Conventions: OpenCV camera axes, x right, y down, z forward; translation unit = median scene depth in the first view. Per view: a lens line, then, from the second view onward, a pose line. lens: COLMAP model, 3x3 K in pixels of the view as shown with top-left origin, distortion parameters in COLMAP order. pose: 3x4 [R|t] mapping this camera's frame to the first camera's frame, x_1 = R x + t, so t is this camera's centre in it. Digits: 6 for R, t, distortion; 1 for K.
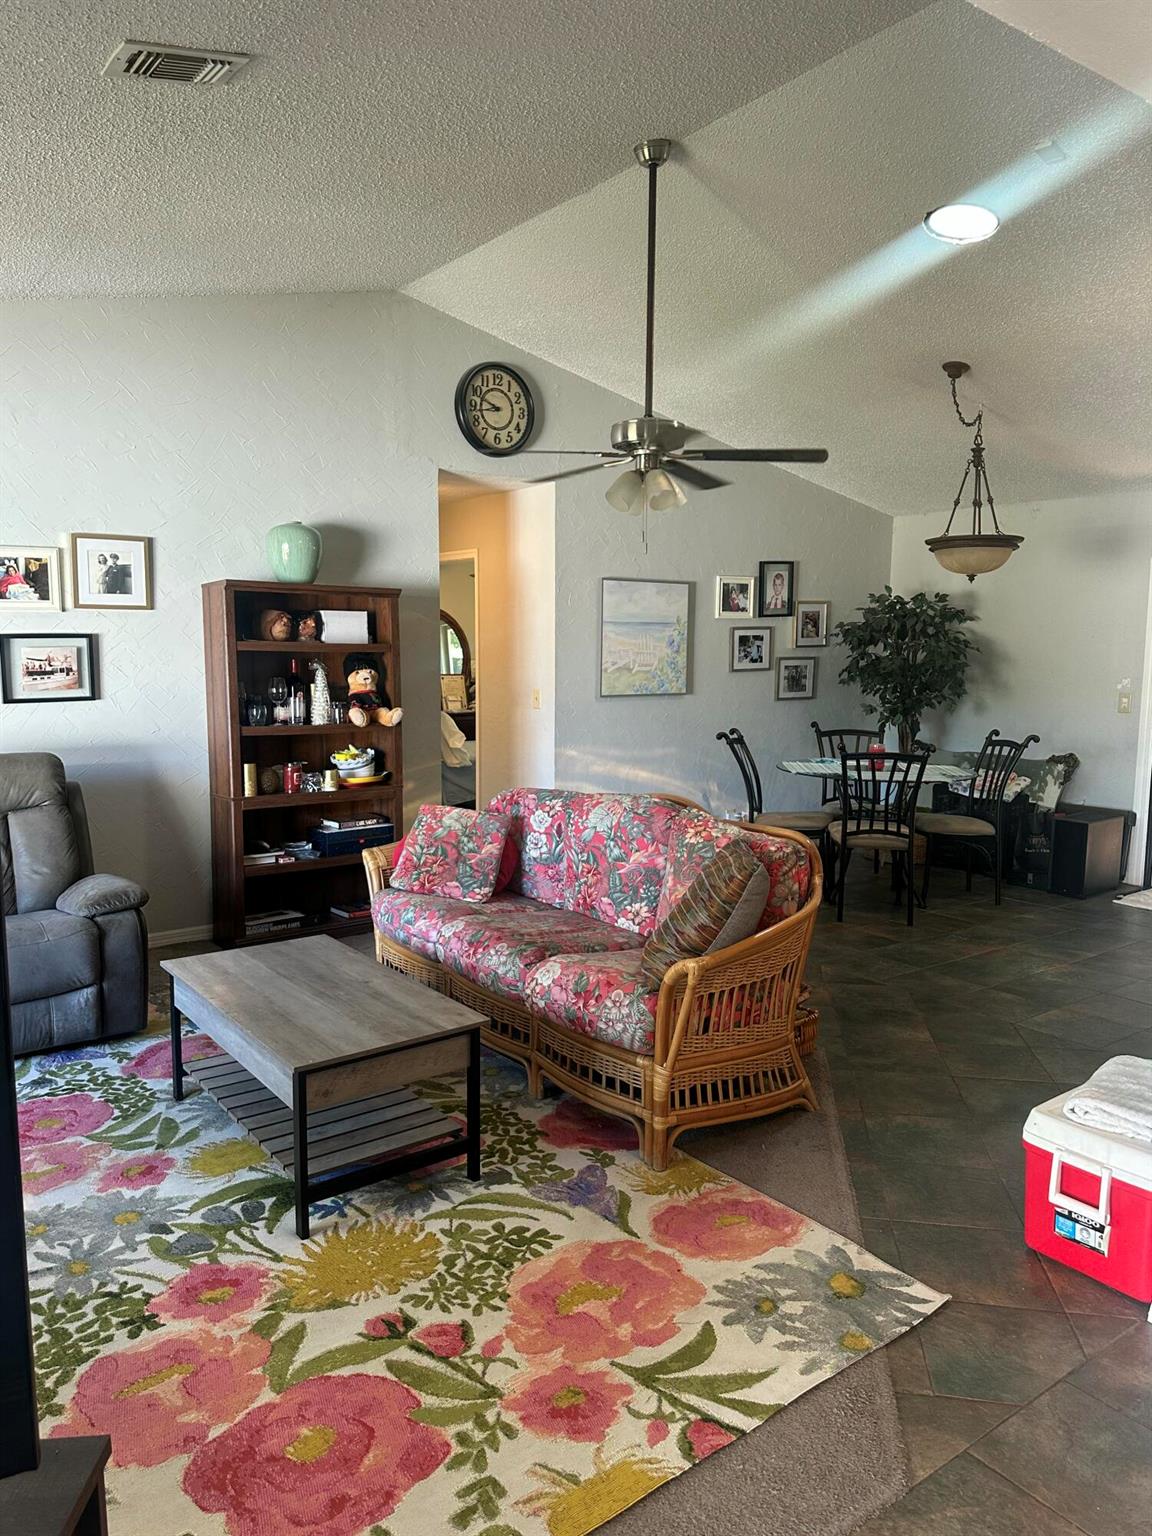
lens RADIAL K [[1091.9, 0, 573.3], [0, 1091.9, 761.6], [0, 0, 1]] dist [0.059204, -0.042100]
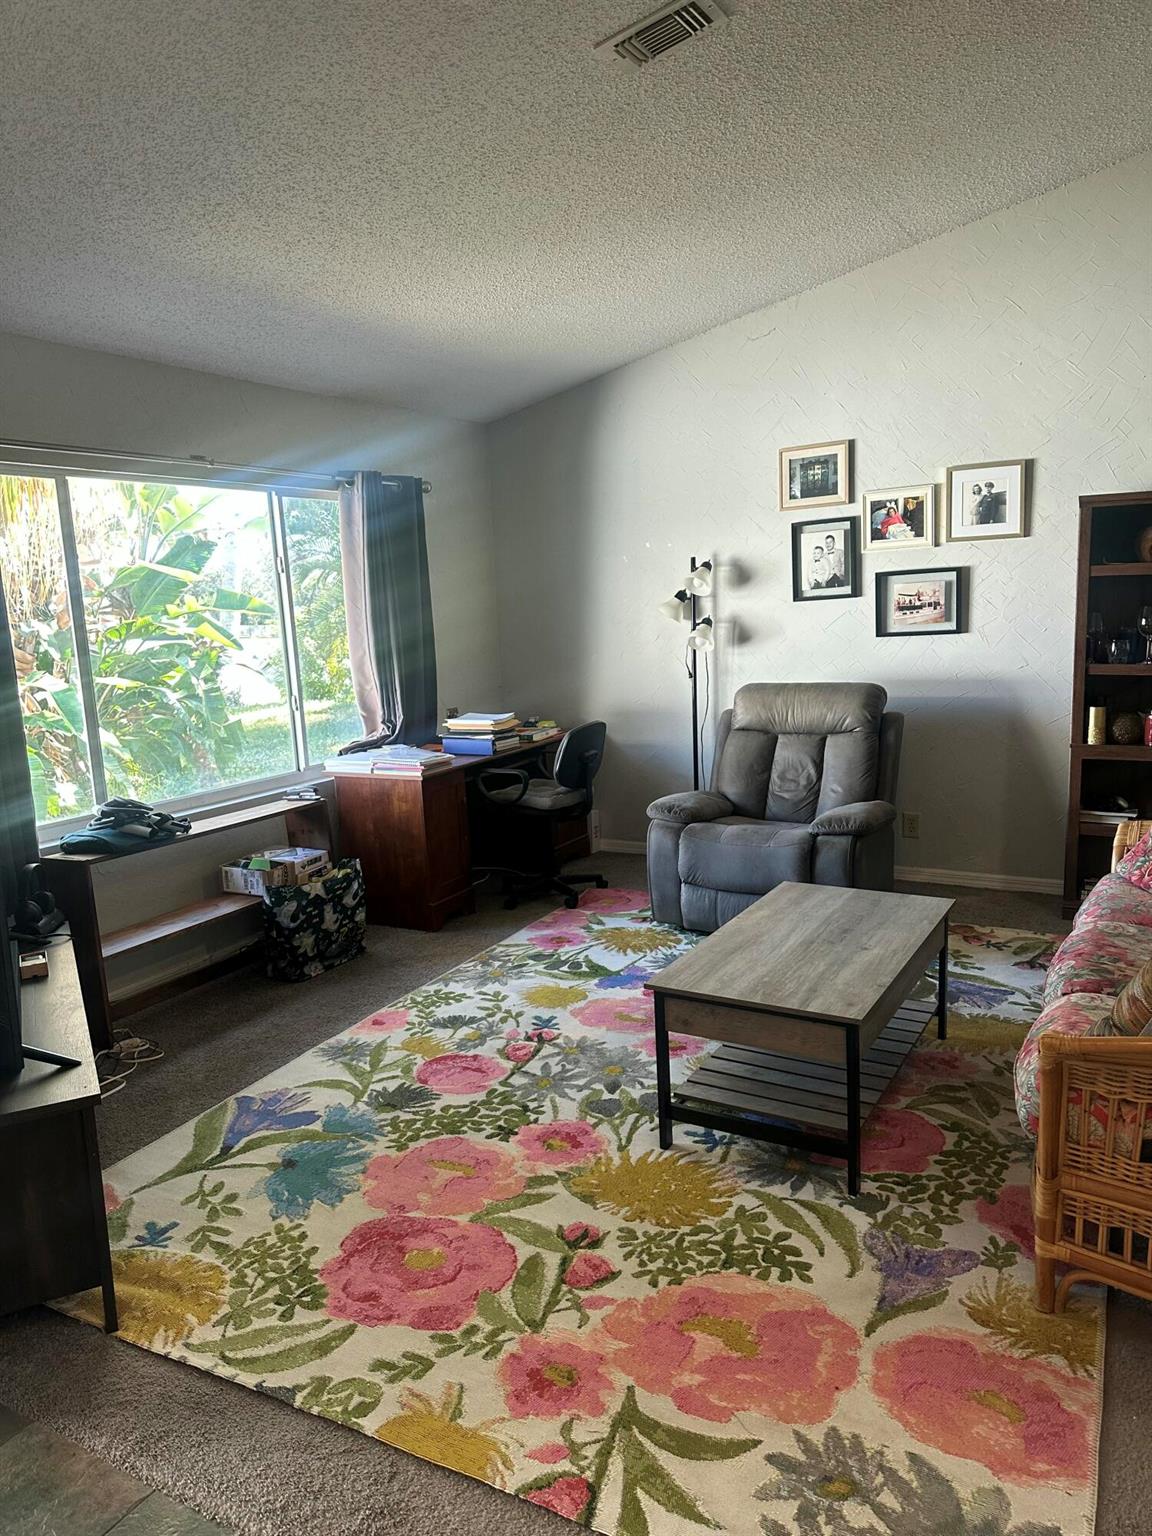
lens RADIAL K [[1091.9, 0, 575.3], [0, 1091.9, 774.0], [0, 0, 1]] dist [0.059204, -0.042100]
pose [[0.405292, 0.125537, -0.905527, 0.633624], [-0.052660, 0.992088, 0.113968, -0.043759], [0.912669, 0.001495, 0.408696, 0.483540]]
